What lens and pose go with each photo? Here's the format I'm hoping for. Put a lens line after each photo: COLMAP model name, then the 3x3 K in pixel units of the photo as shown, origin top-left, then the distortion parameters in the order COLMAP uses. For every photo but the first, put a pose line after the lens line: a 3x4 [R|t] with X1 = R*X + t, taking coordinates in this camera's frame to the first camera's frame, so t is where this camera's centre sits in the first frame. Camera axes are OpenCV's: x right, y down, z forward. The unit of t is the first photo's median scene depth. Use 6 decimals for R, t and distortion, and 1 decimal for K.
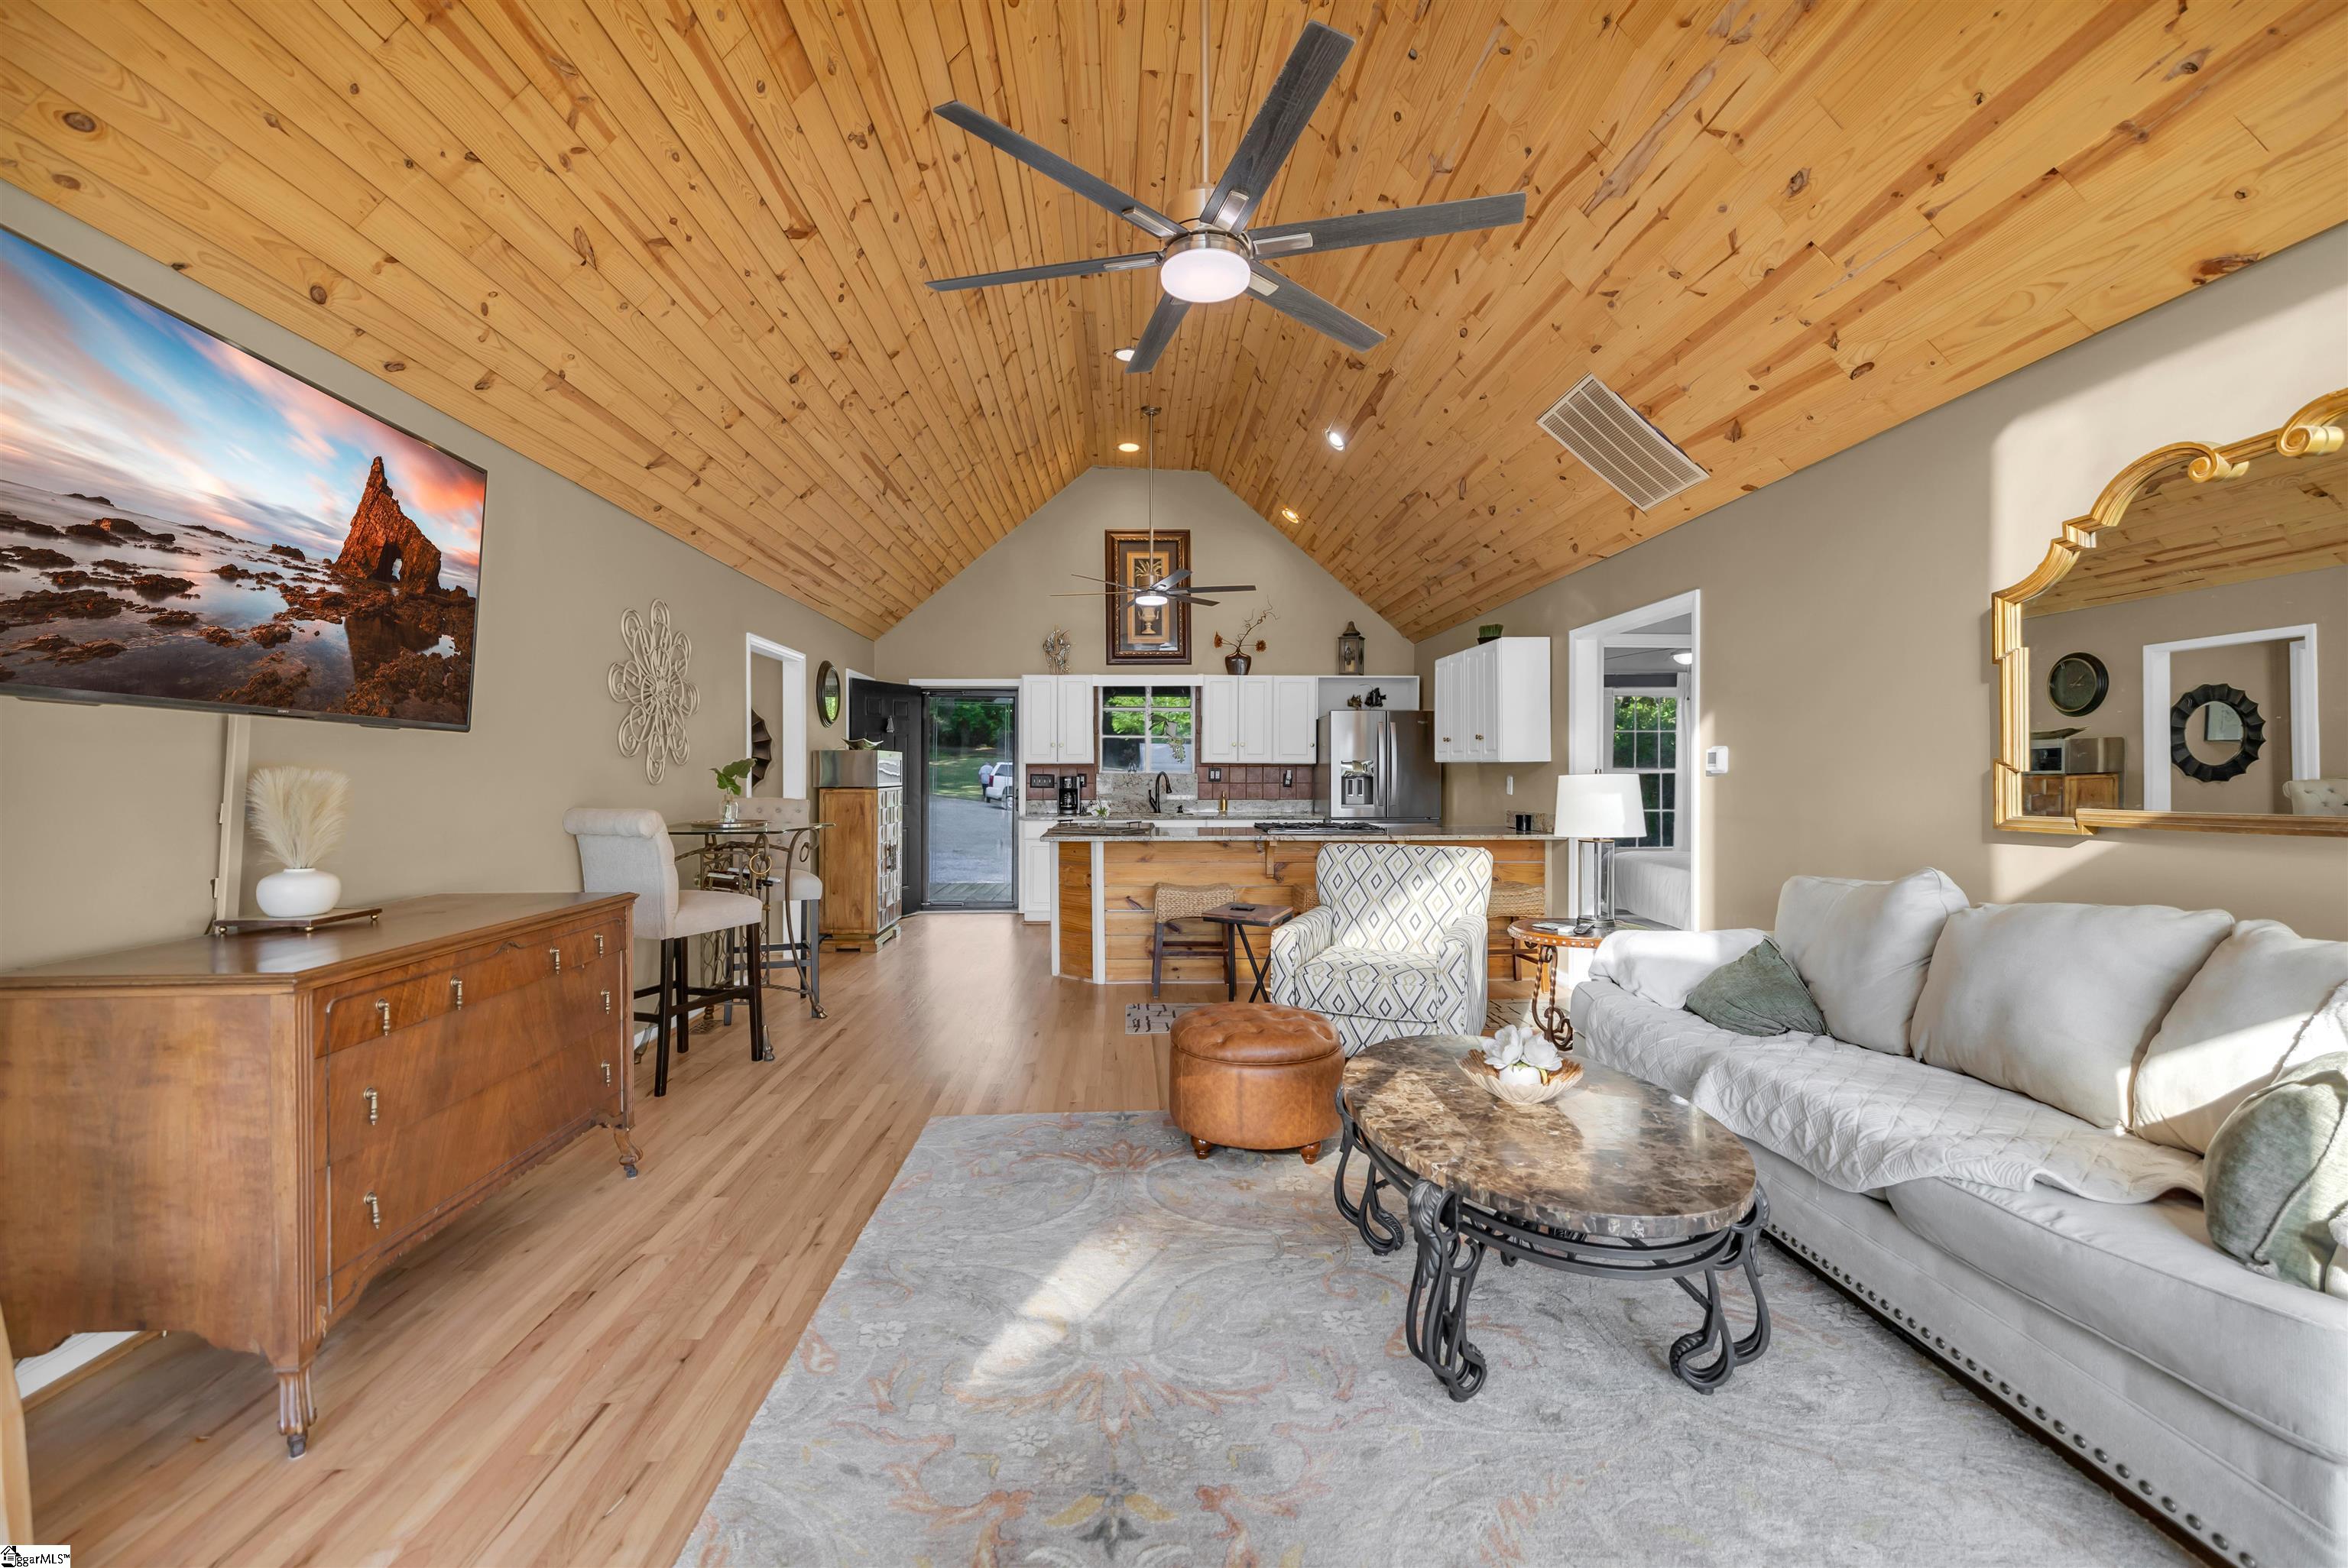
lens RADIAL K [[1002.1, 0, 1174.0], [0, 1002.1, 784.0], [0, 0, 1]] dist [-0.000904, -0.000189]
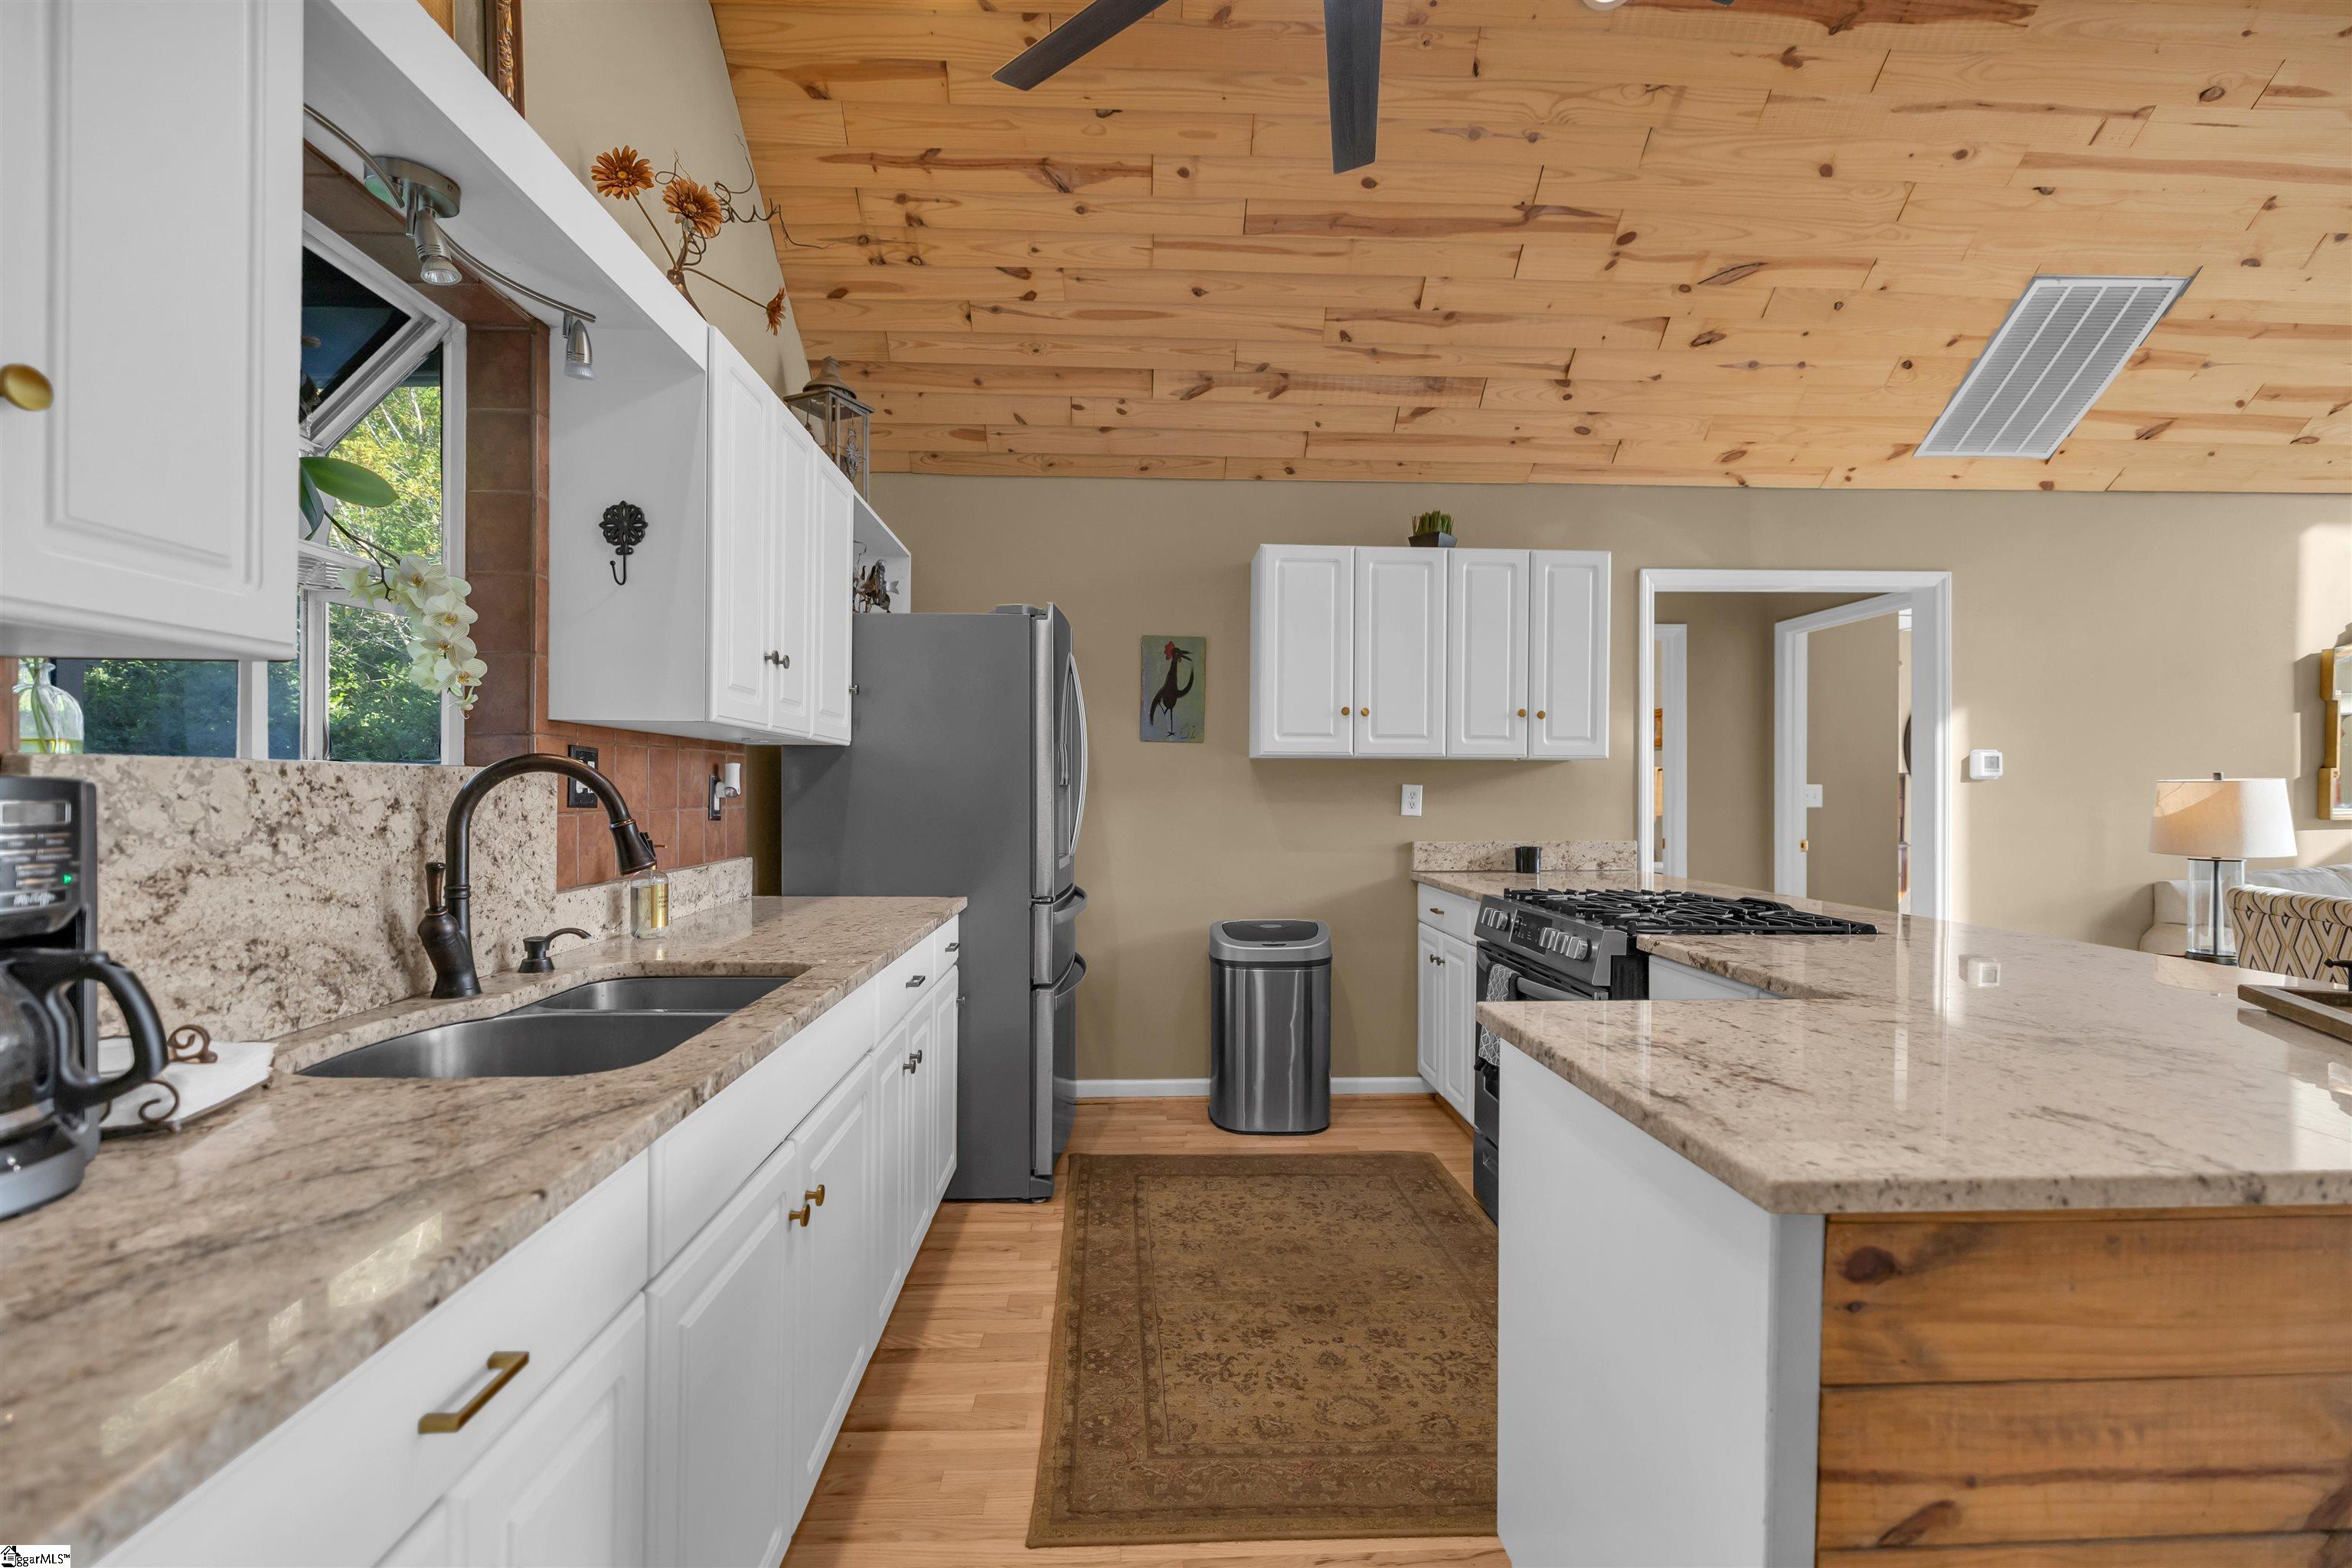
lens RADIAL K [[1003.9, 0, 1176.0], [0, 1003.9, 784.0], [0, 0, 1]] dist [-0.000904, -0.000189]
pose [[-0.005773, 0.004879, 0.999971, -0.186191], [0.011843, 0.999918, -0.004811, -0.004903], [-0.999913, 0.011815, -0.005831, 0.883063]]
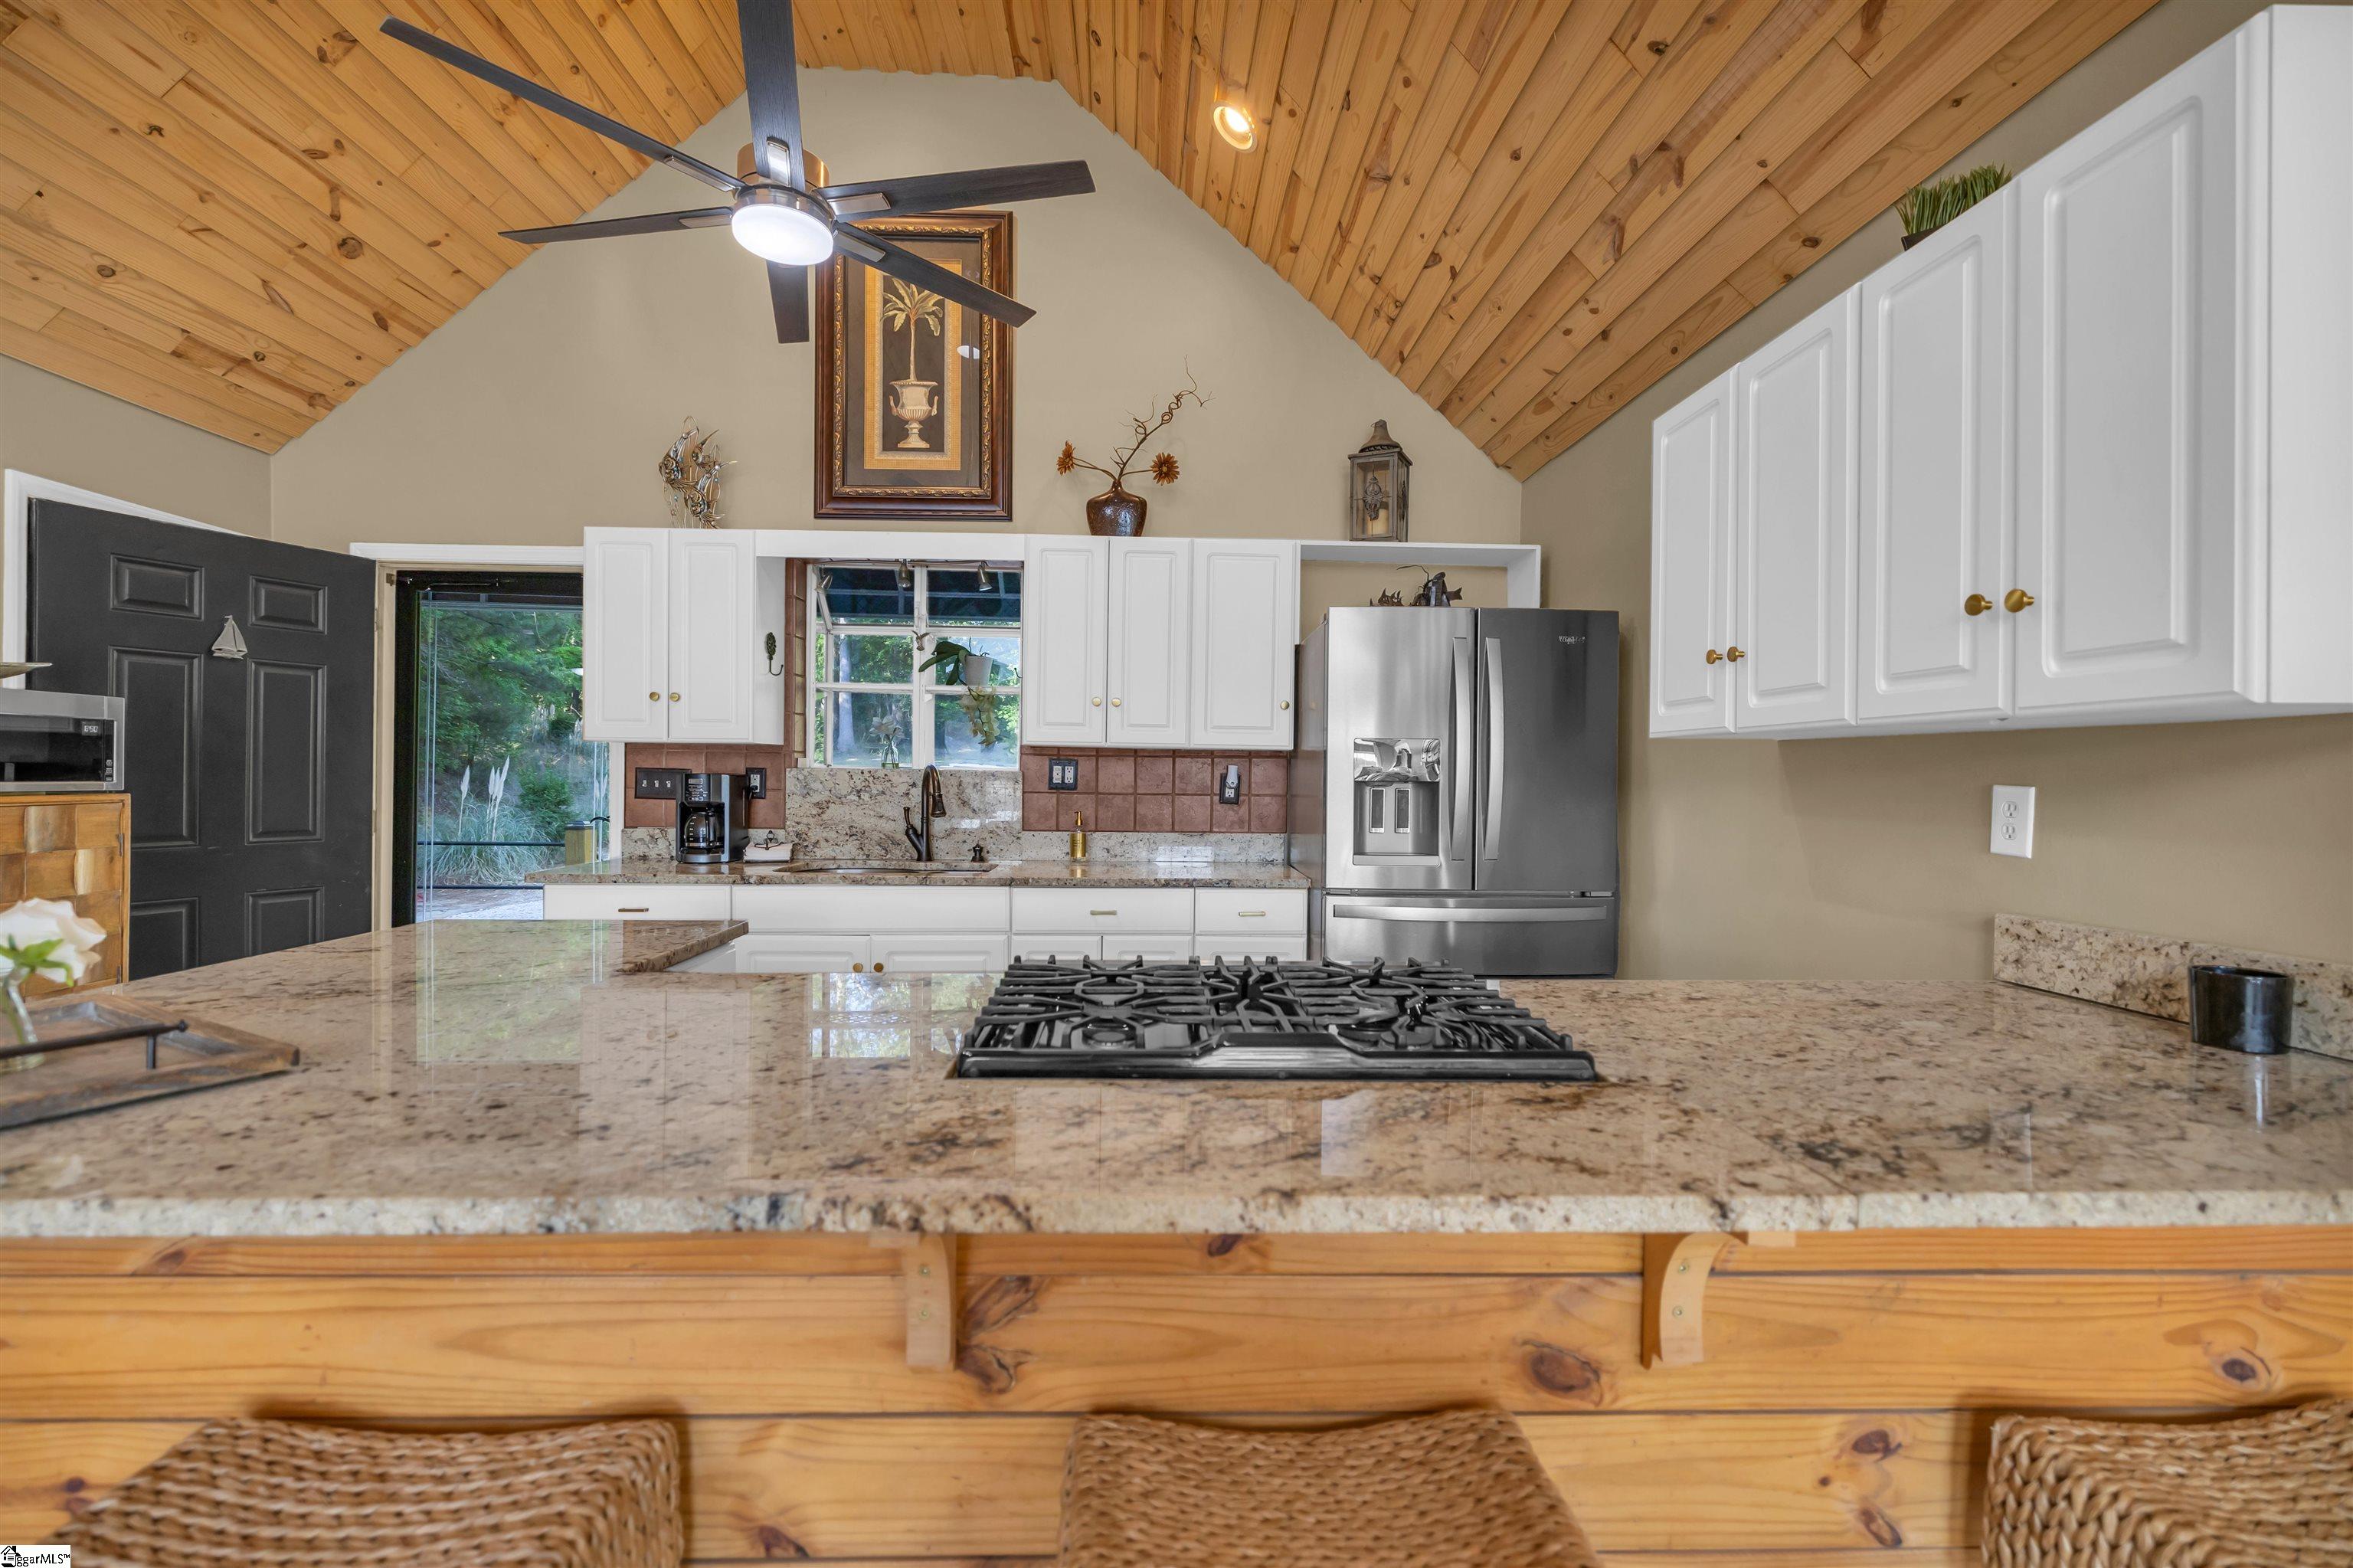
lens RADIAL K [[1004.4, 0, 1176.5], [0, 1004.4, 784.0], [0, 0, 1]] dist [-0.000904, -0.000189]
pose [[0.999903, 0.011842, -0.007288, 0.095127], [-0.011889, 0.999909, -0.006389, -0.002750], [0.007211, 0.006475, 0.999953, 0.574514]]
